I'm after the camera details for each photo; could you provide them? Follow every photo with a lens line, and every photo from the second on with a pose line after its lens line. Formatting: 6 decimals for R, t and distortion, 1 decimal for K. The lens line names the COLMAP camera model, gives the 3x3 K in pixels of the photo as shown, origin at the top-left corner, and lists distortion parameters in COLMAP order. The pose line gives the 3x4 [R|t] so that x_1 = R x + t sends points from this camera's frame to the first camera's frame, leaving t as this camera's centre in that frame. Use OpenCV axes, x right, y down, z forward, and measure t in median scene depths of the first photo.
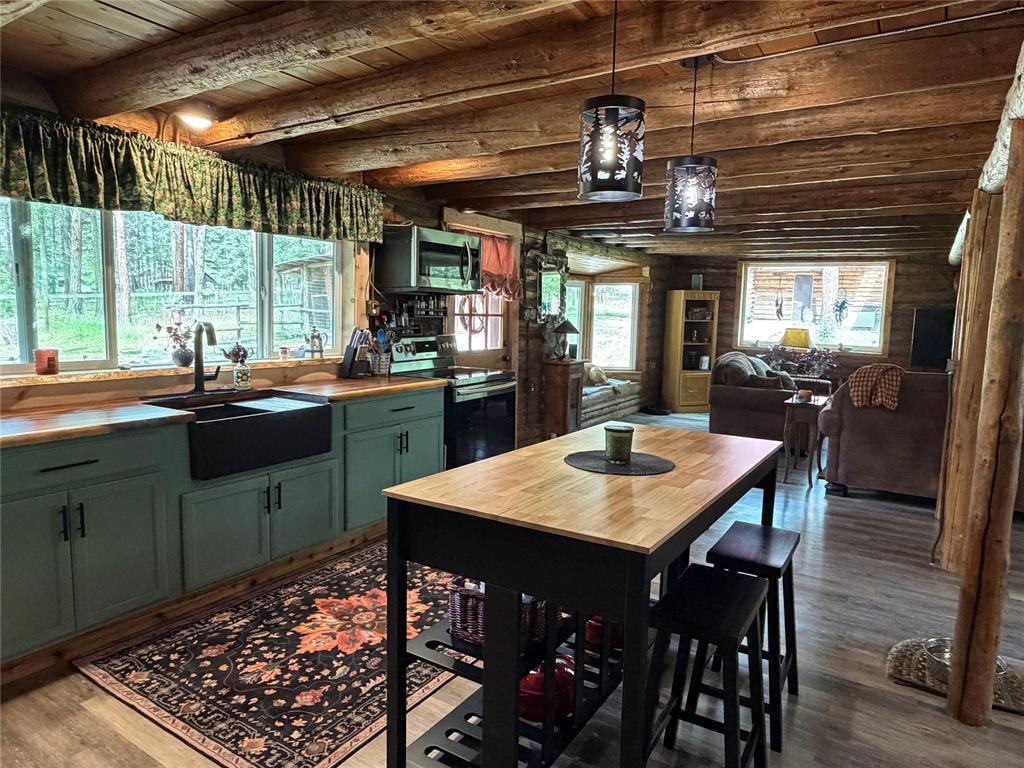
lens RADIAL K [[650.6, 0, 513.2], [0, 650.6, 382.5], [0, 0, 1]] dist [0.000619, -0.002608]
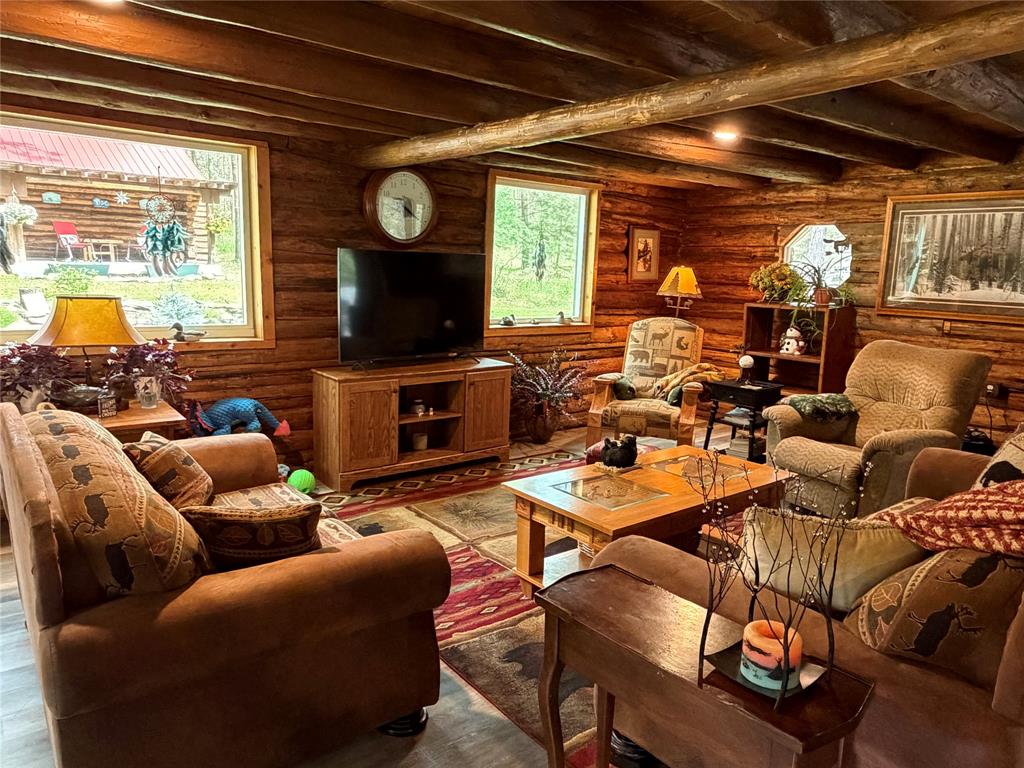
lens RADIAL K [[701.5, 0, 509.1], [0, 701.5, 384.0], [0, 0, 1]] dist [-0.000798, 0.005723]
pose [[0.335770, -0.166920, 0.927036, 0.255287], [0.091470, 0.985300, 0.144281, -0.133985], [-0.937492, 0.036350, 0.346102, 1.230861]]
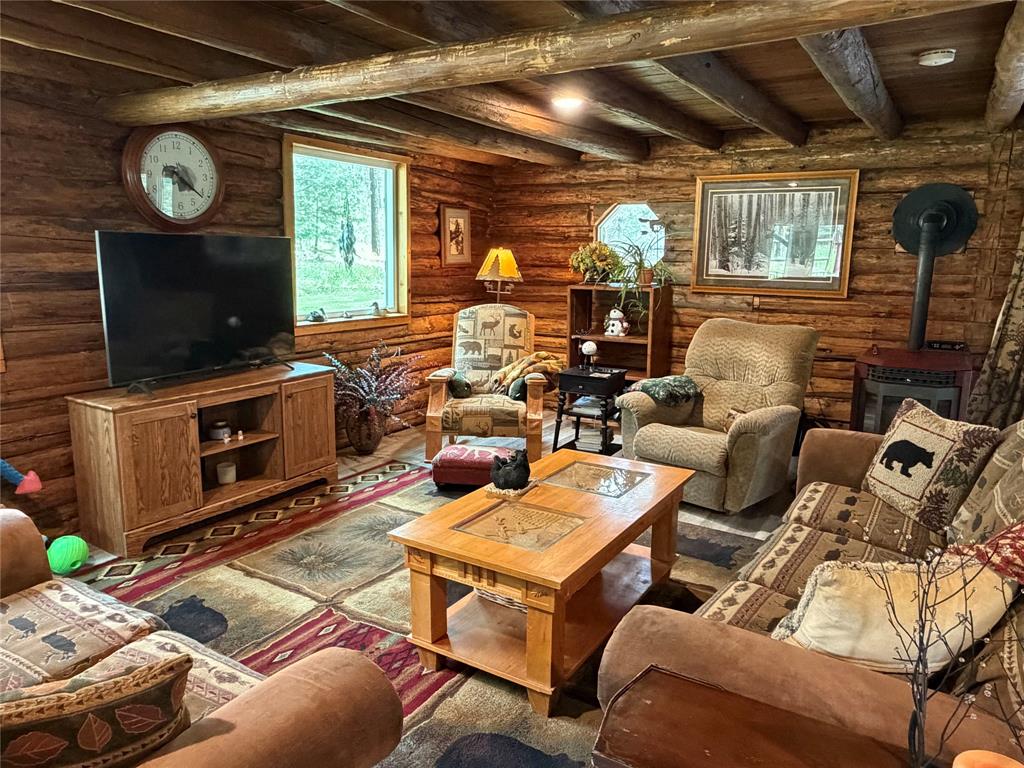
lens RADIAL K [[701.5, 0, 512.3], [0, 701.5, 382.9], [0, 0, 1]] dist [-0.000798, 0.005723]
pose [[-0.003864, -0.201902, 0.979398, 0.377163], [0.108896, 0.973496, 0.201115, -0.147977], [-0.994046, 0.107430, 0.018225, 1.365966]]
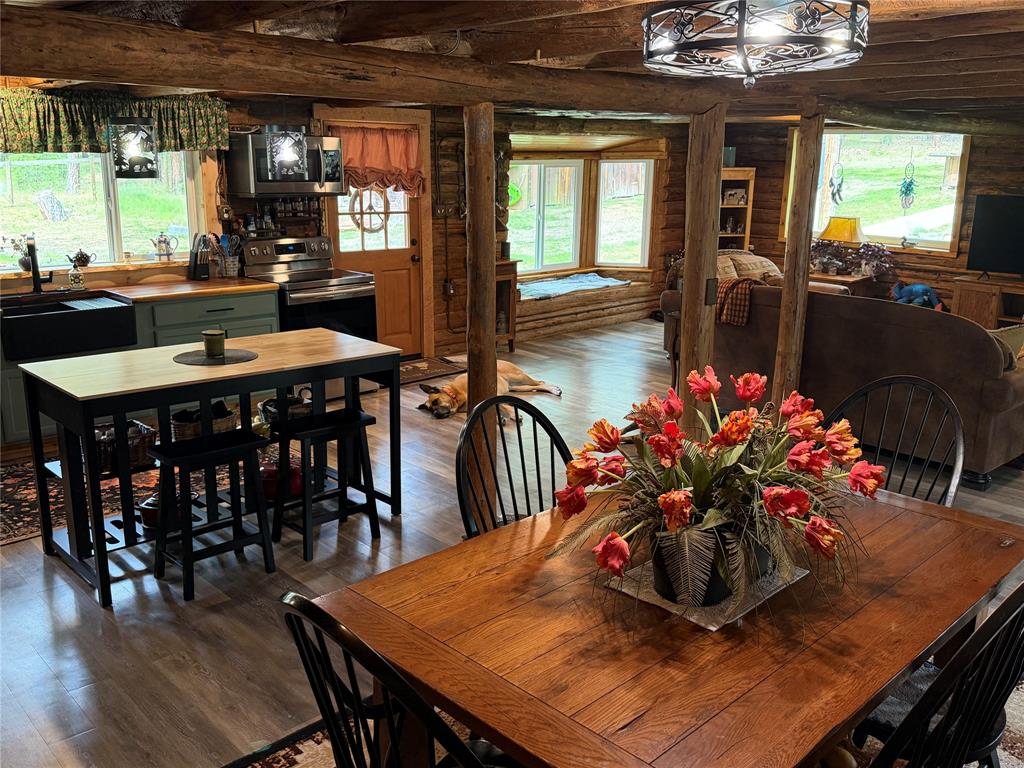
lens RADIAL K [[913.9, 0, 512.9], [0, 913.9, 384.2], [0, 0, 1]] dist [0.116221, -0.238160]
pose [[0.971104, 0.046539, -0.234074, 0.625028], [-0.016265, 0.991428, 0.129640, -0.042185], [0.238101, -0.122086, 0.963537, -0.381637]]
